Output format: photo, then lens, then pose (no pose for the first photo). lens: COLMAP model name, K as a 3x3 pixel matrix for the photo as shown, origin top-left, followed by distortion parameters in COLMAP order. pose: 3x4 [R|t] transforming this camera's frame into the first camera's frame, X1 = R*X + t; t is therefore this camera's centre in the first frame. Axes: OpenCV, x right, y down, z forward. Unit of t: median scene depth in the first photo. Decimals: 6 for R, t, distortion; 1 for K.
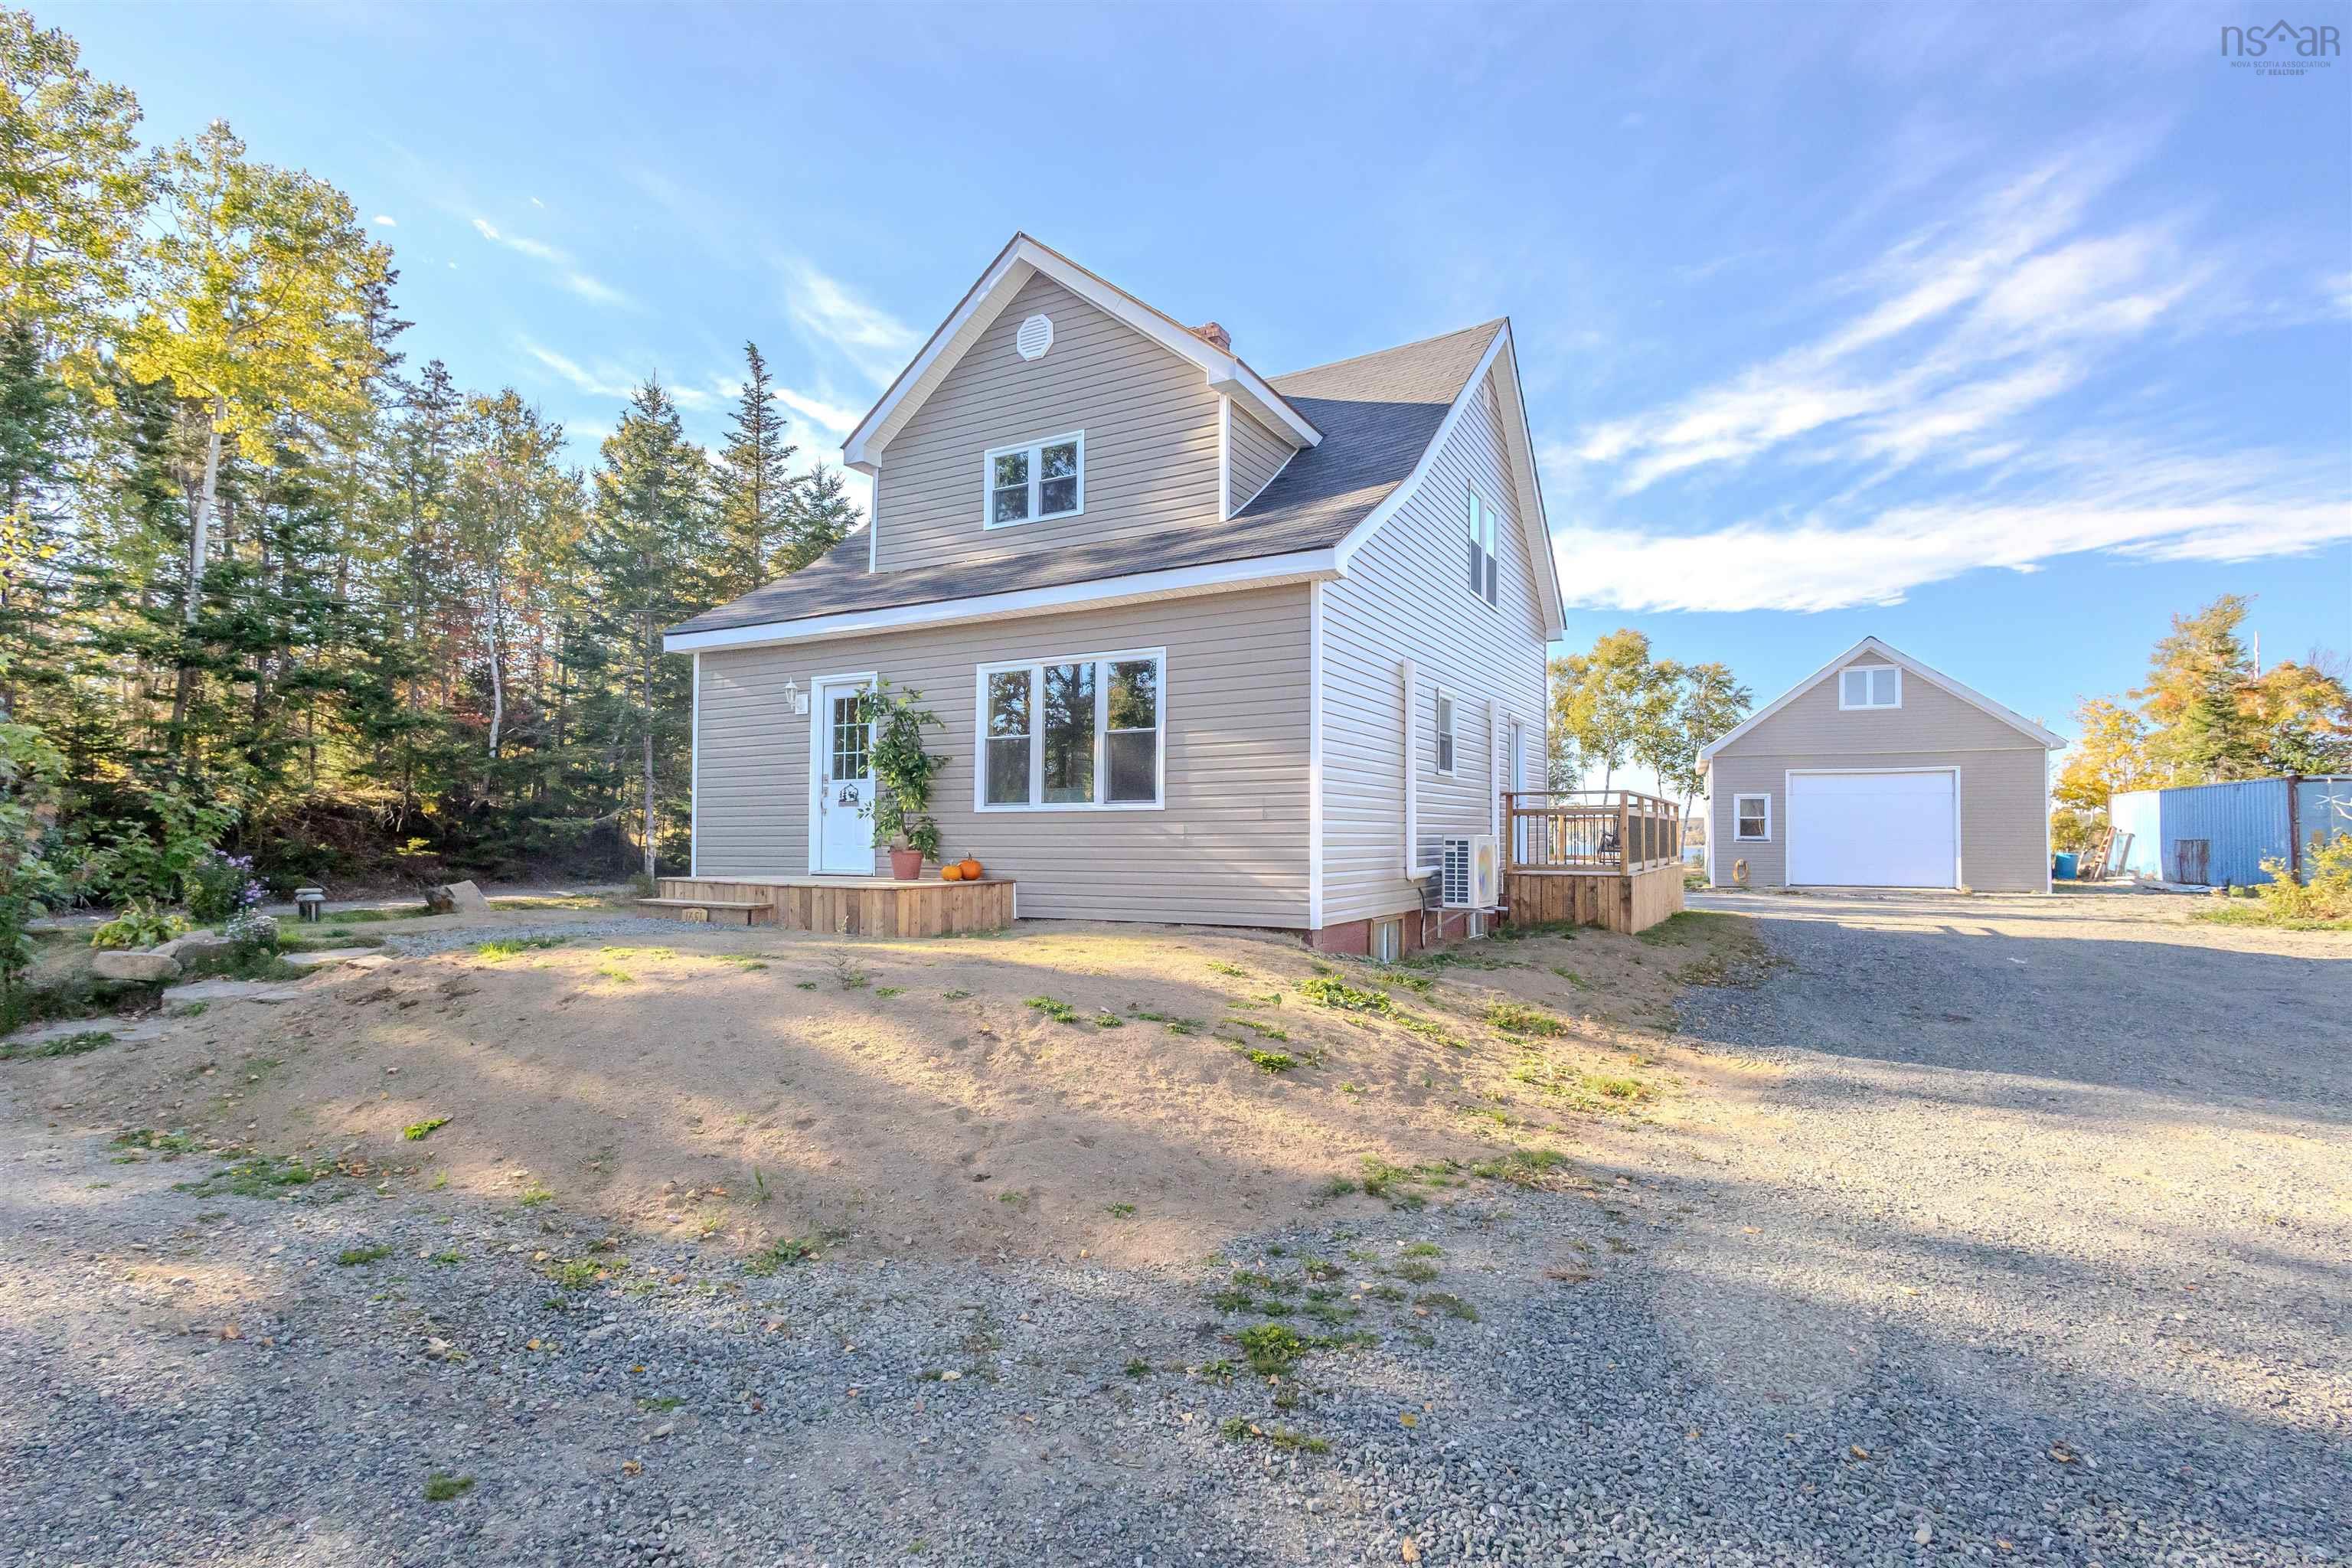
lens RADIAL K [[1141.2, 0, 1121.5], [0, 1141.2, 828.5], [0, 0, 1]] dist [0.009637, 0.000370]
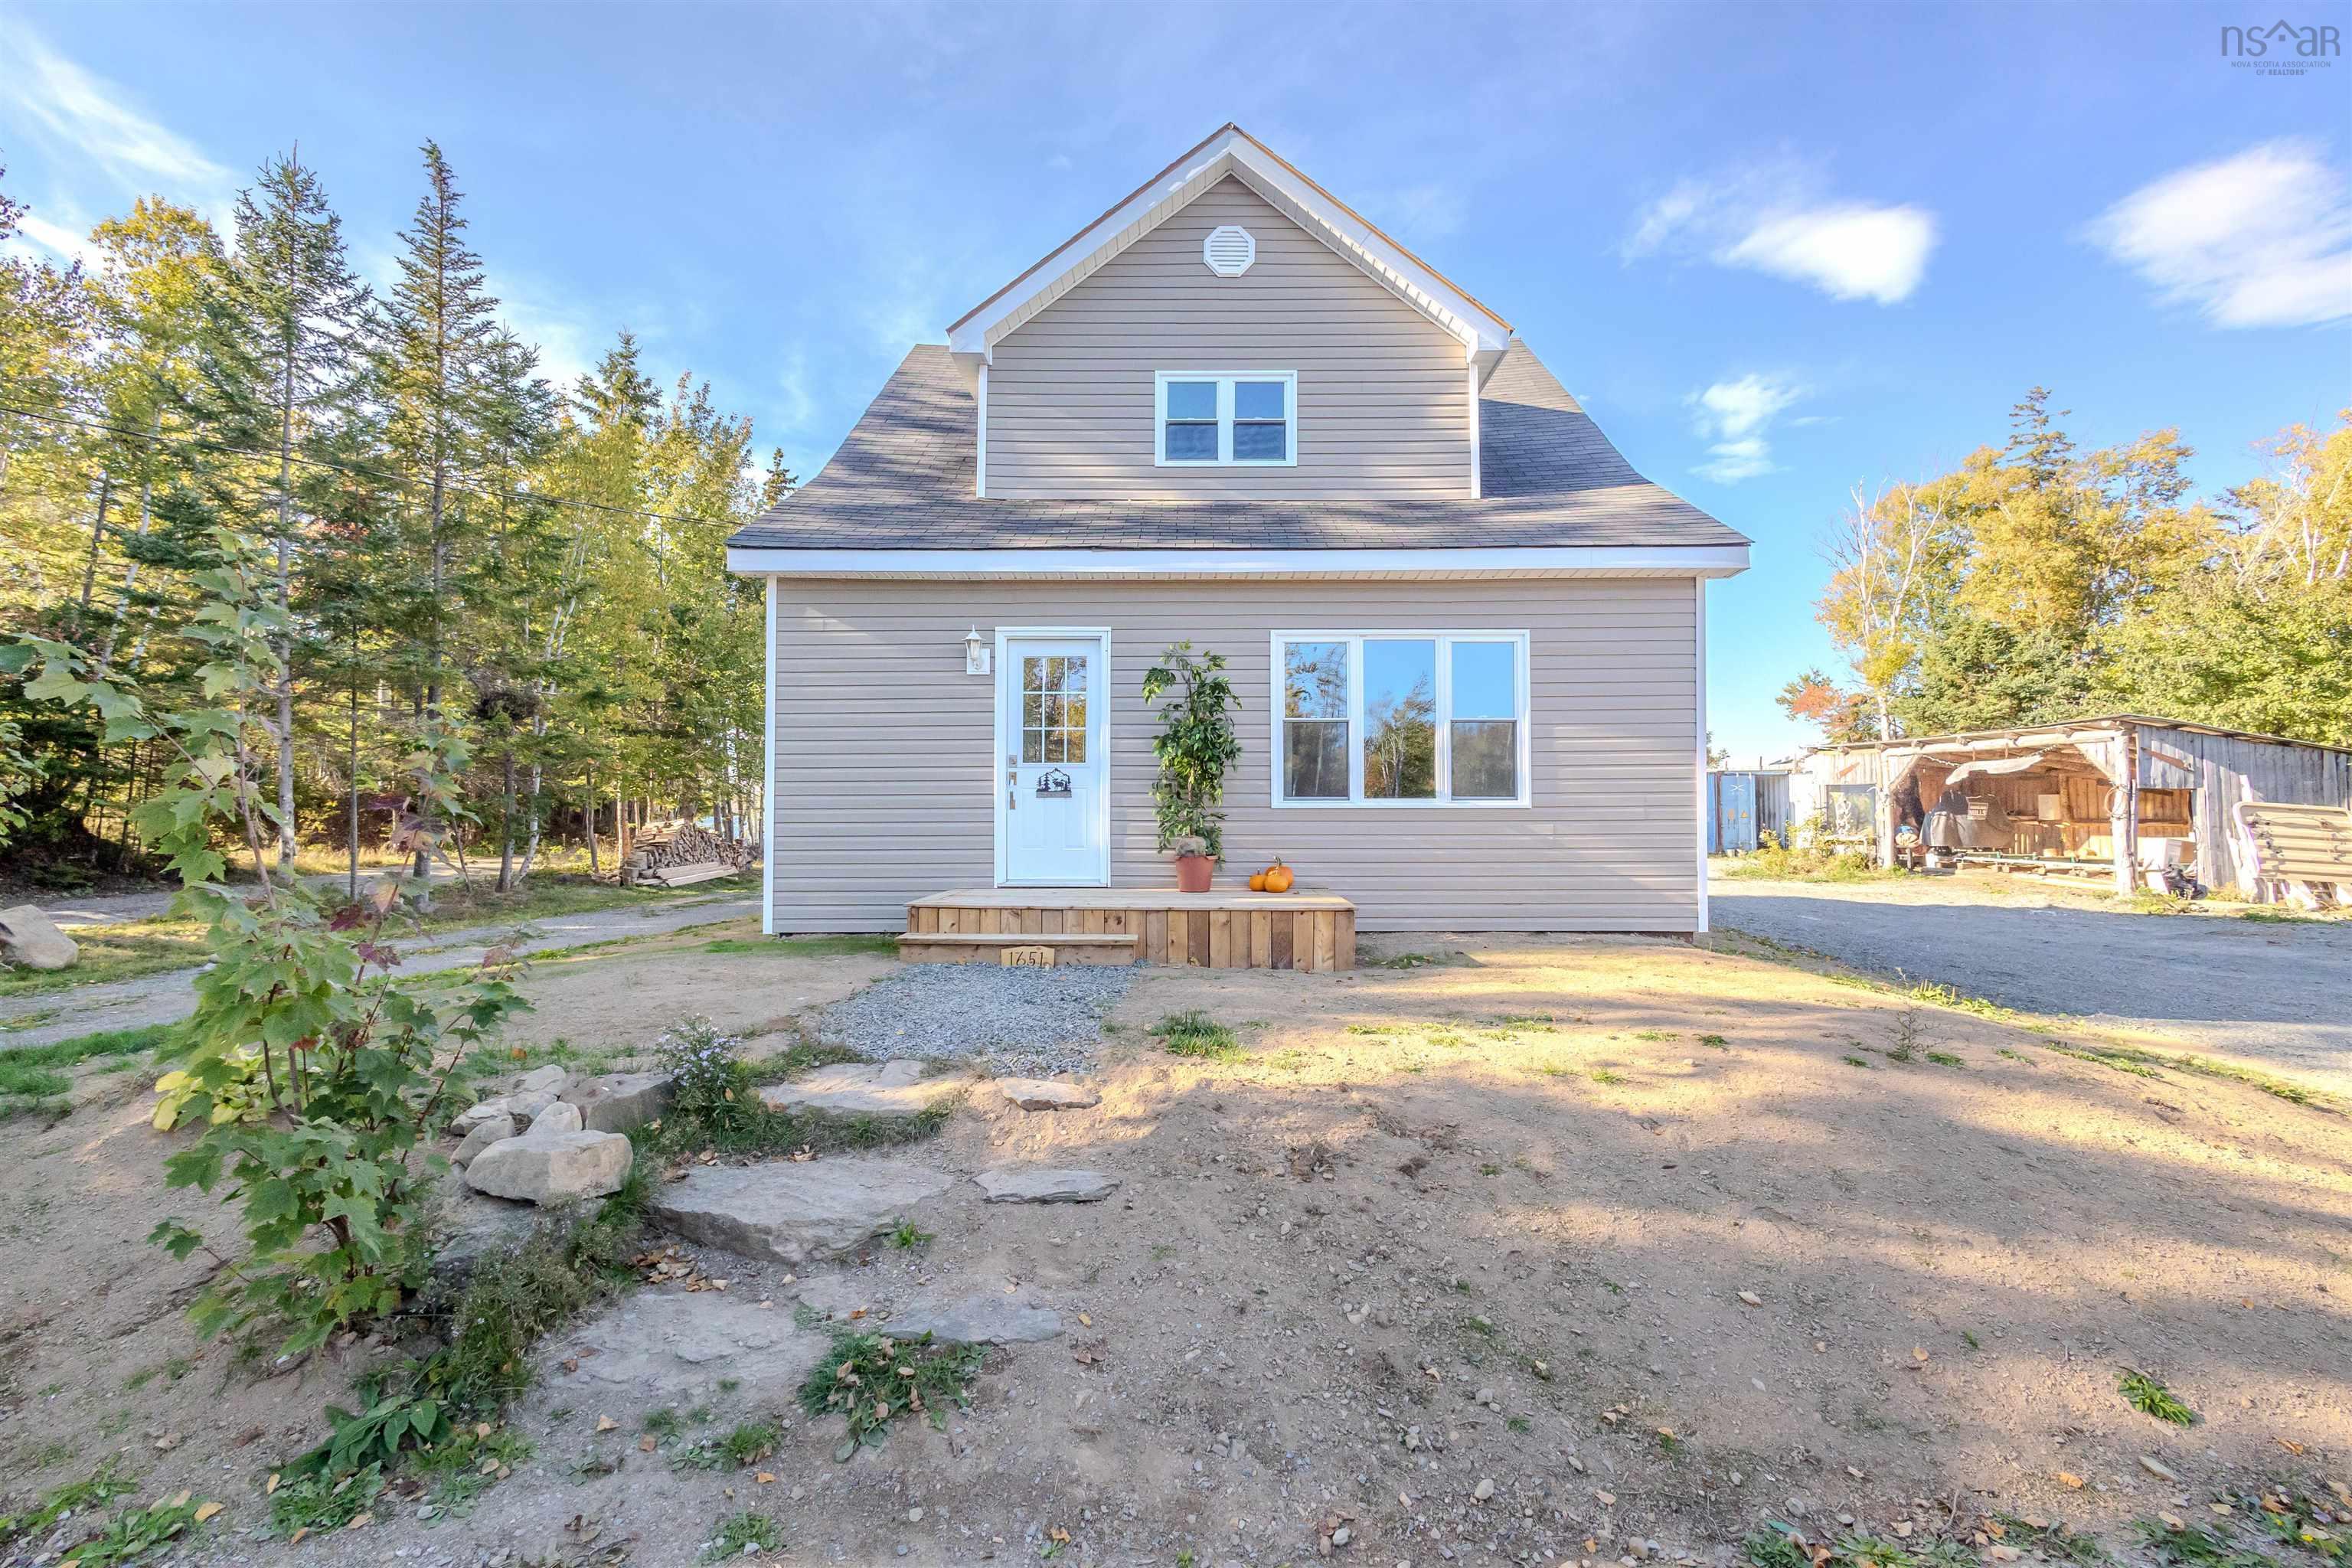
lens RADIAL K [[1141.2, 0, 1134.2], [0, 1141.2, 788.2], [0, 0, 1]] dist [0.009637, 0.000370]
pose [[0.869741, 0.008873, 0.493428, -0.565065], [-0.002386, 0.999902, -0.013775, -0.015303], [-0.493502, 0.010803, 0.869678, 0.298965]]
